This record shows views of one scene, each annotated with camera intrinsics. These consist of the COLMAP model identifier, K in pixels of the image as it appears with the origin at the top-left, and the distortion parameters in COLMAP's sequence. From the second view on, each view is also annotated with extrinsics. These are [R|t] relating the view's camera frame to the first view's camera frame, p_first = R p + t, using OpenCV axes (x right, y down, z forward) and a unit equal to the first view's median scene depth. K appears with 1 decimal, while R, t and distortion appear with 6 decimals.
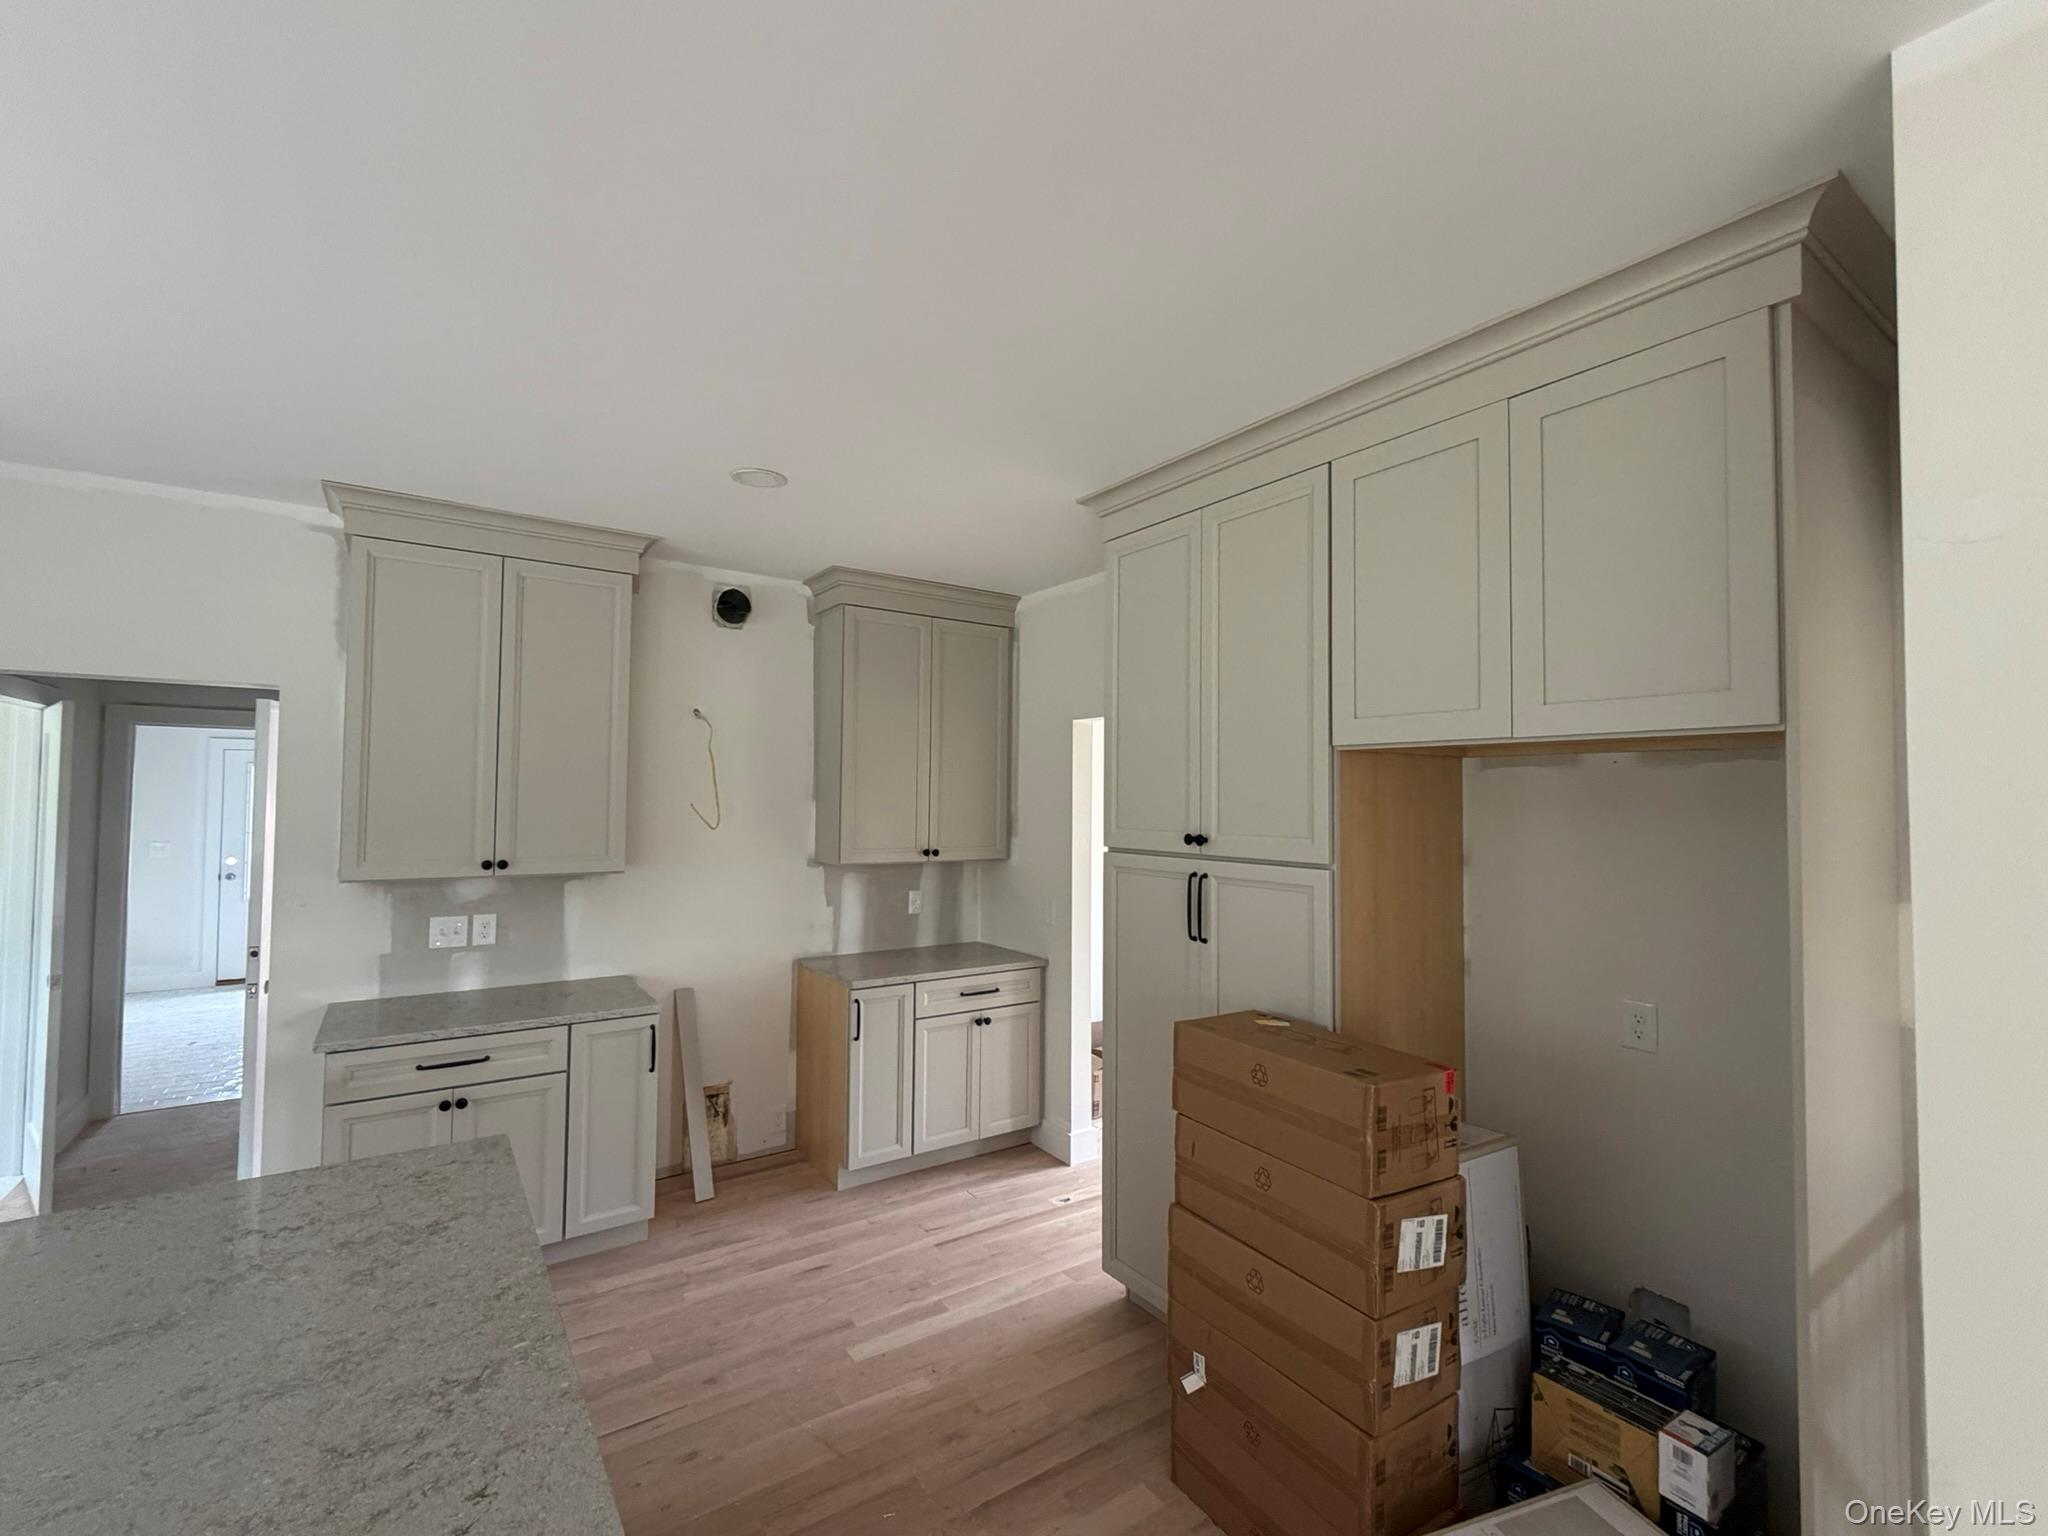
lens RADIAL K [[892.4, 0, 1025.3], [0, 892.4, 771.5], [0, 0, 1]] dist [0.000896, 0.000066]
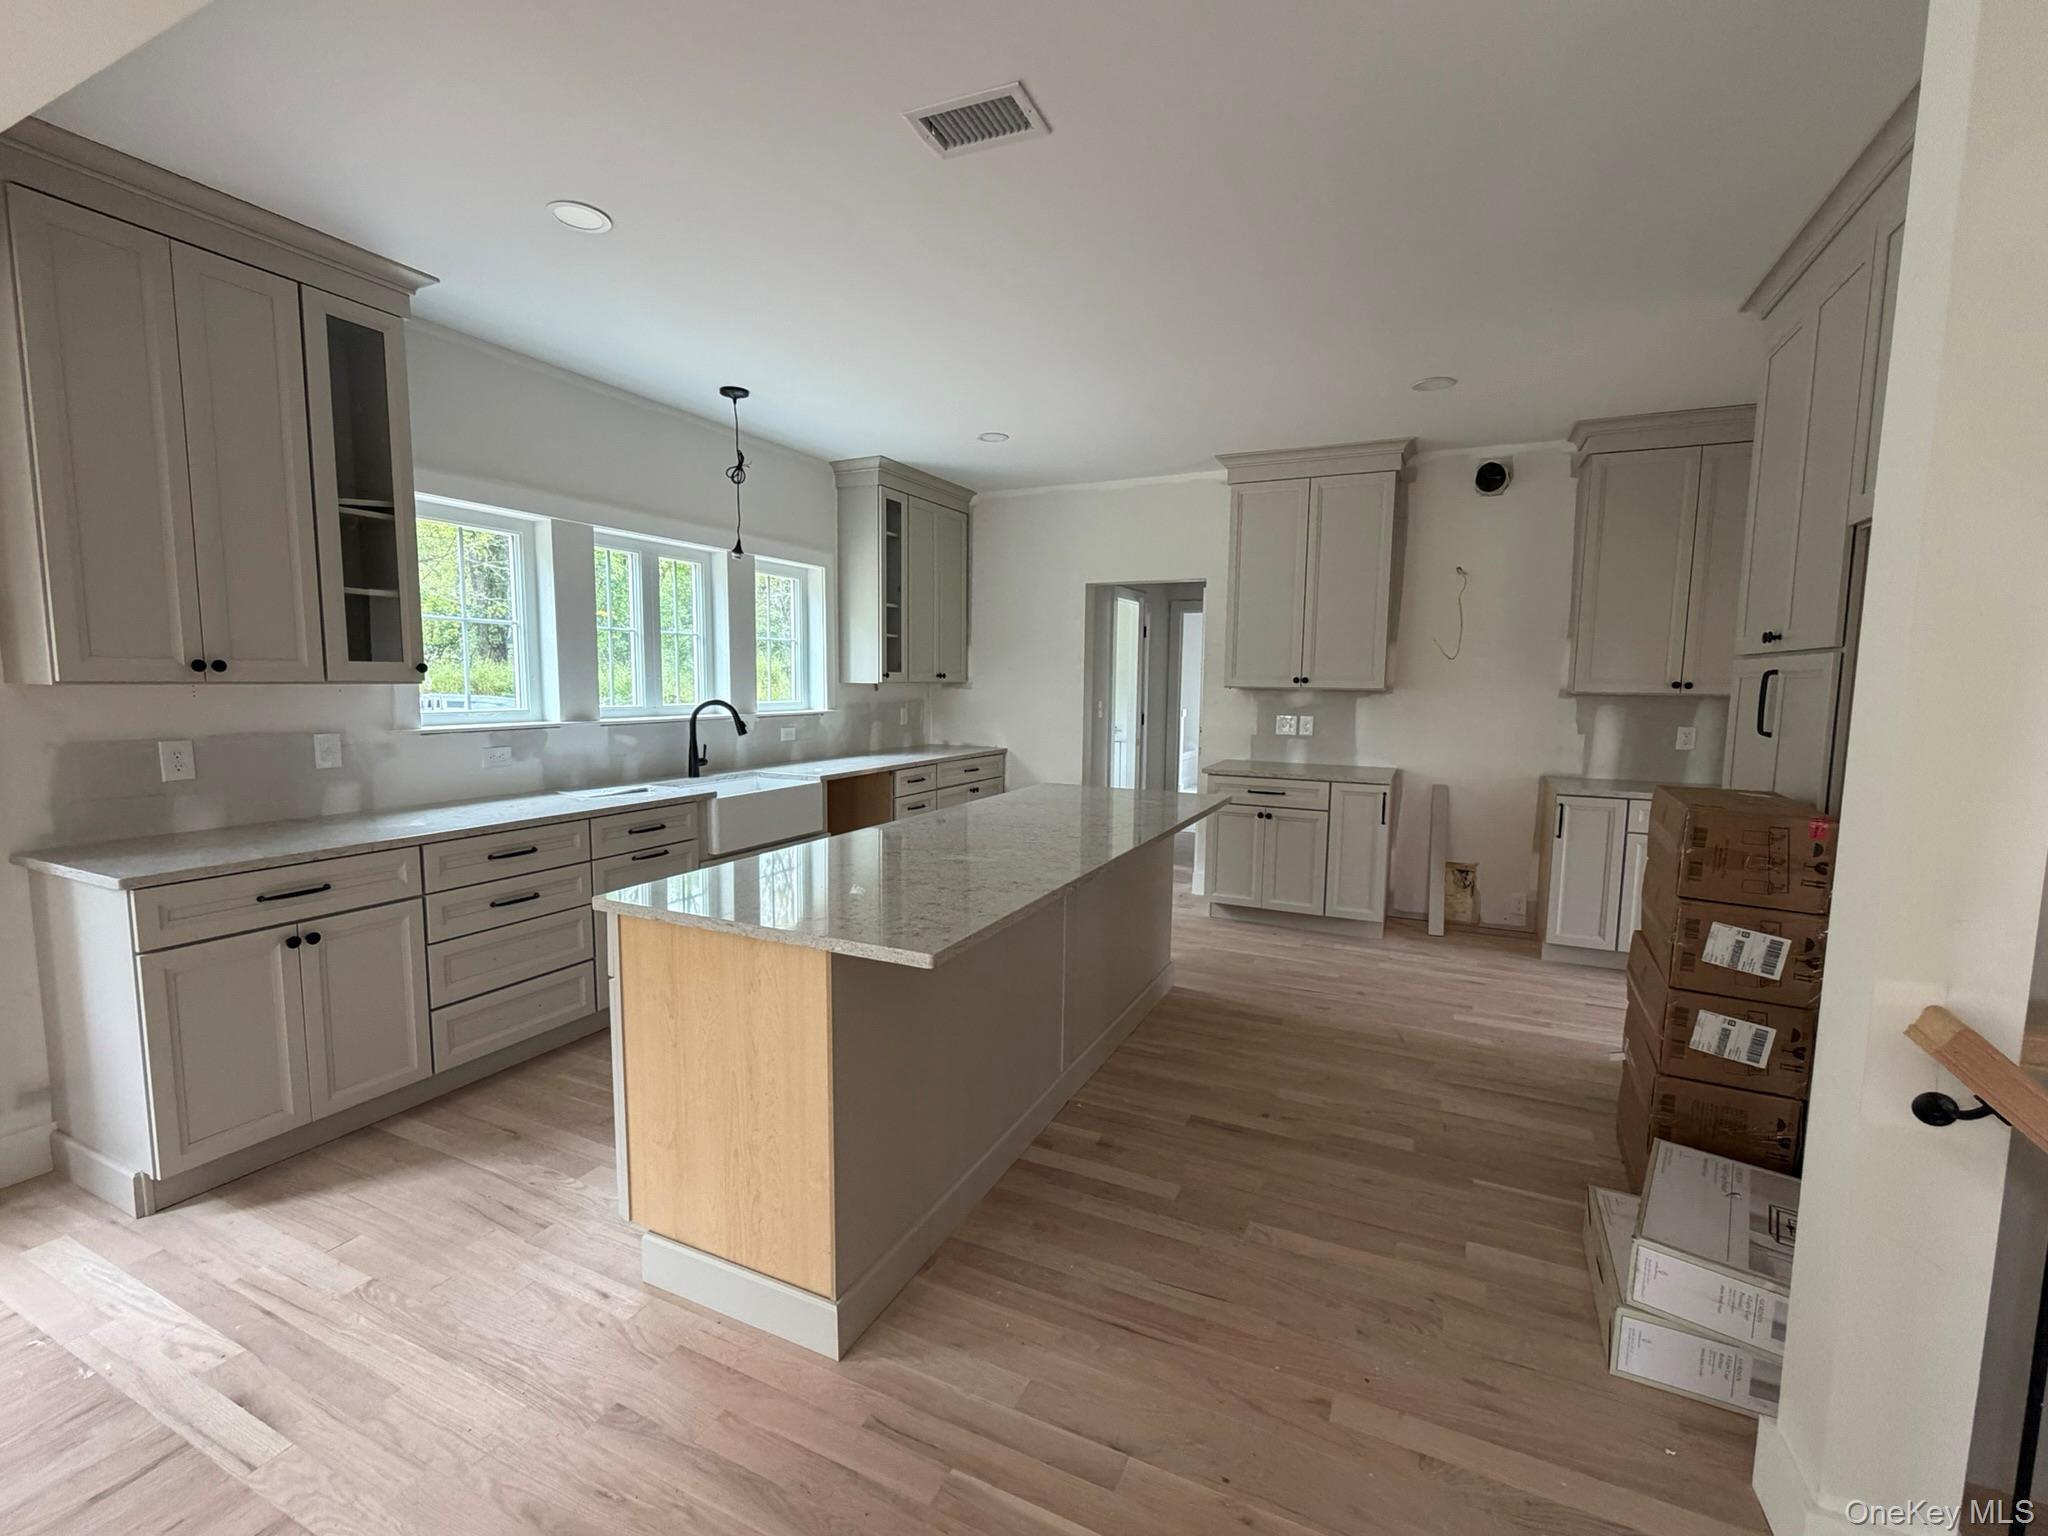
lens RADIAL K [[892.4, 0, 1025.3], [0, 892.4, 771.5], [0, 0, 1]] dist [0.000896, 0.000066]
pose [[0.499347, 0.087148, -0.862008, 0.511837], [0.018531, 0.993626, 0.111189, 0.077273], [0.866204, -0.071496, 0.494550, -0.203814]]
